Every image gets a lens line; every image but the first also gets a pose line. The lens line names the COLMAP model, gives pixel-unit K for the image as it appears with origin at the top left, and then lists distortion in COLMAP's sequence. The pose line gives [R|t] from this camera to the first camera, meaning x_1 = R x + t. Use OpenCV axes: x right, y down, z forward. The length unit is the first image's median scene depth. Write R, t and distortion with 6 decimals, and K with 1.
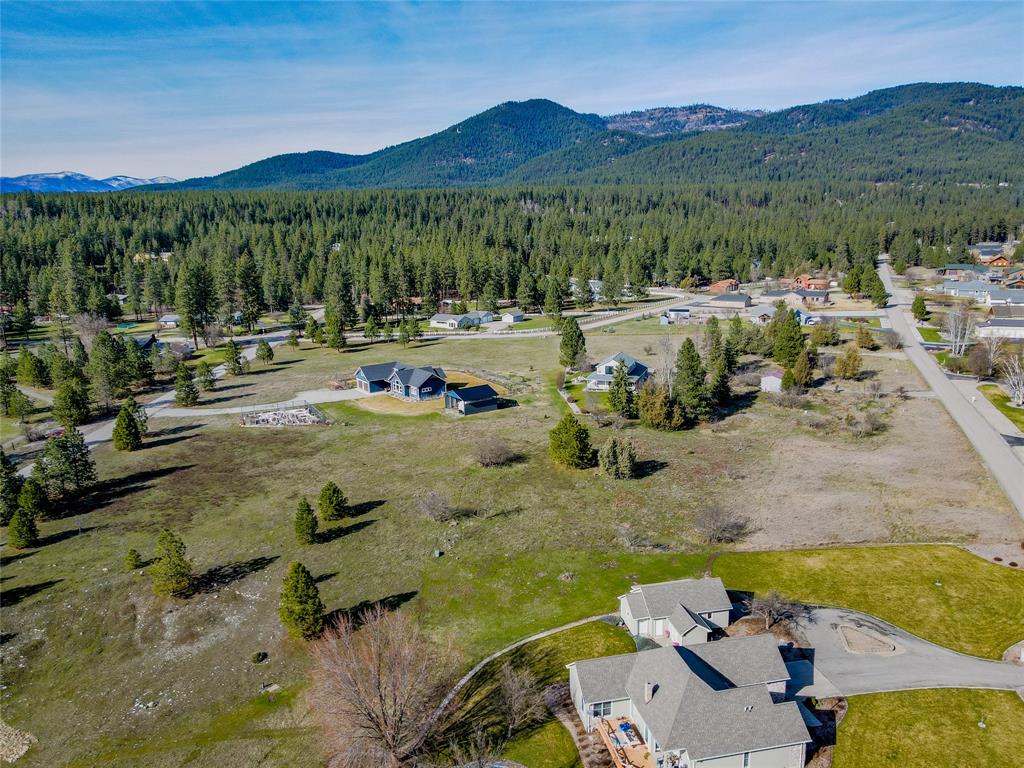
lens RADIAL K [[752.4, 0, 508.0], [0, 752.4, 388.0], [0, 0, 1]] dist [0.015291, 0.008391]
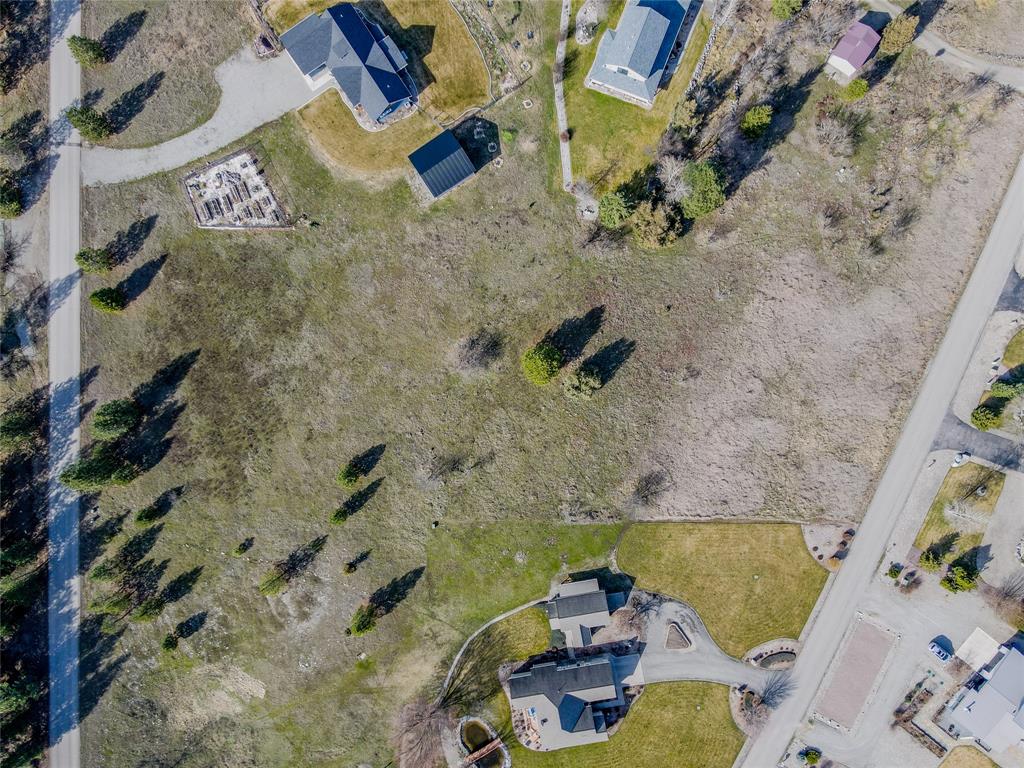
lens RADIAL K [[752.4, 0, 508.0], [0, 752.4, 388.0], [0, 0, 1]] dist [0.015291, 0.008391]
pose [[0.999392, 0.016095, -0.030934, 0.098911], [0.027165, 0.196887, 0.980050, -1.380473], [0.021865, -0.980294, 0.196330, 1.081482]]
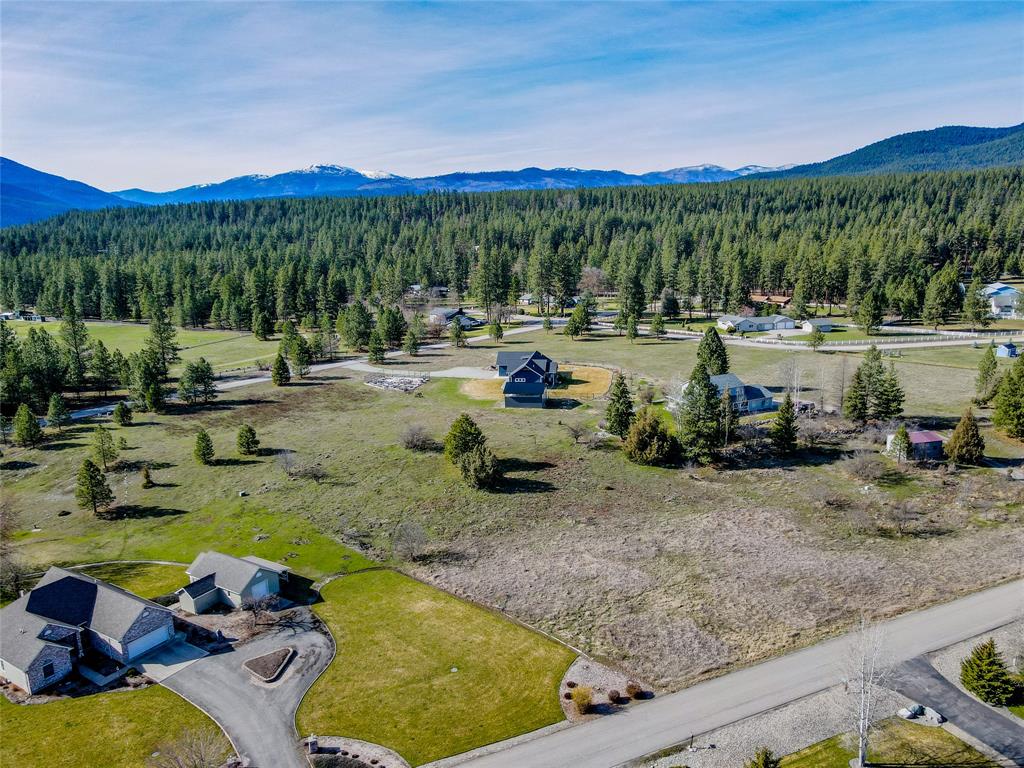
lens RADIAL K [[752.4, 0, 508.0], [0, 752.4, 388.0], [0, 0, 1]] dist [0.015291, 0.008391]
pose [[0.717516, 0.158361, -0.678301, 1.144532], [-0.146396, 0.986347, 0.075420, -0.122089], [0.680984, 0.045185, 0.730903, 0.422371]]
